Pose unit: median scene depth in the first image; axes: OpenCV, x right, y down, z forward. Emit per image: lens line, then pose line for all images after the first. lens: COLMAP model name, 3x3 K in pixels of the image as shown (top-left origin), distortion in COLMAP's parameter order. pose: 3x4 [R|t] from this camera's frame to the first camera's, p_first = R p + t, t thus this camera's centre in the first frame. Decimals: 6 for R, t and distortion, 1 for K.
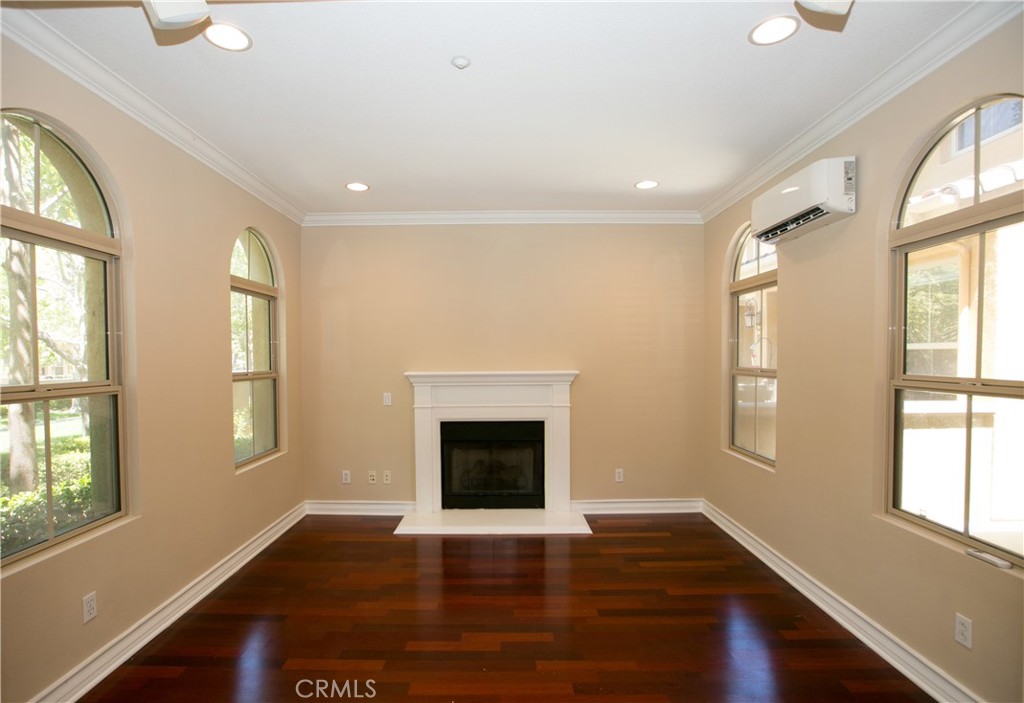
lens RADIAL K [[510.6, 0, 504.0], [0, 510.6, 366.4], [0, 0, 1]] dist [-0.025919, 0.002900]
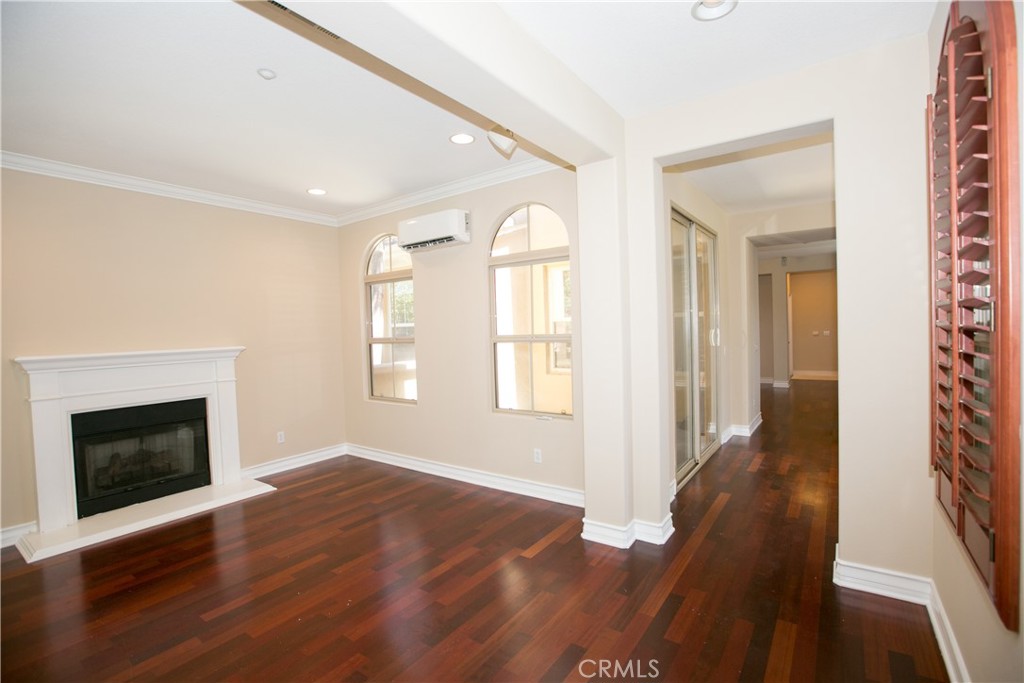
lens RADIAL K [[469.7, 0, 515.3], [0, 469.7, 339.2], [0, 0, 1]] dist [-0.048434, 0.019257]
pose [[0.563642, -0.027964, 0.825546, -0.348816], [0.043806, 0.999032, 0.003932, 0.015974], [-0.824857, 0.033947, 0.564321, -0.019148]]
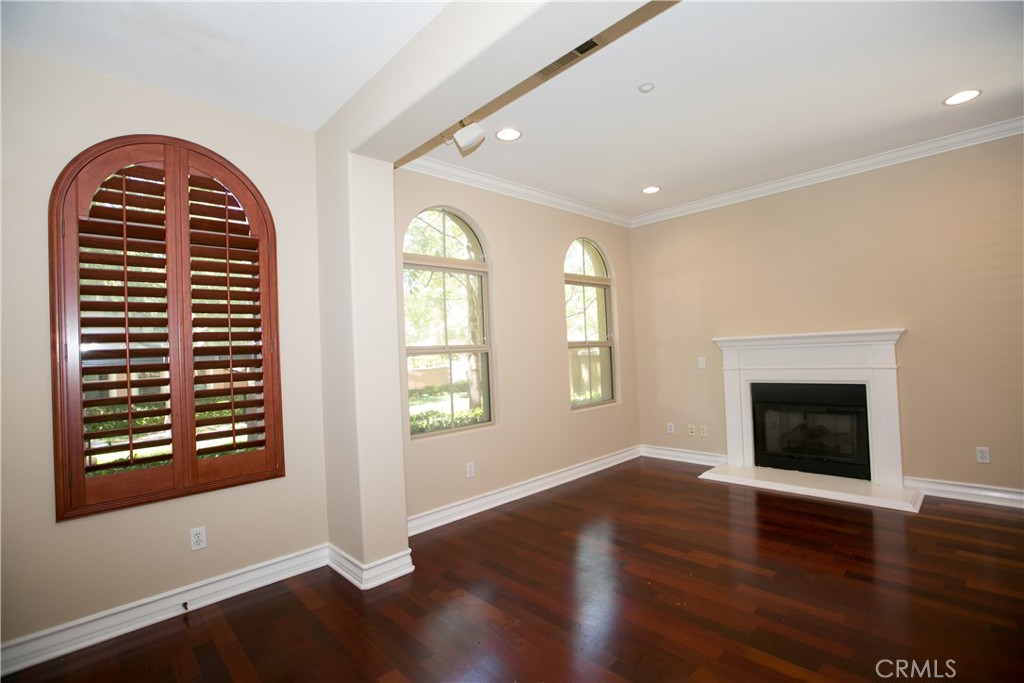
lens RADIAL K [[469.7, 0, 522.3], [0, 469.7, 336.3], [0, 0, 1]] dist [-0.048434, 0.019257]
pose [[0.708112, -0.046810, -0.704547, 0.244758], [0.029263, 0.998888, -0.036955, 0.035005], [0.705494, 0.005551, 0.708694, -0.026868]]
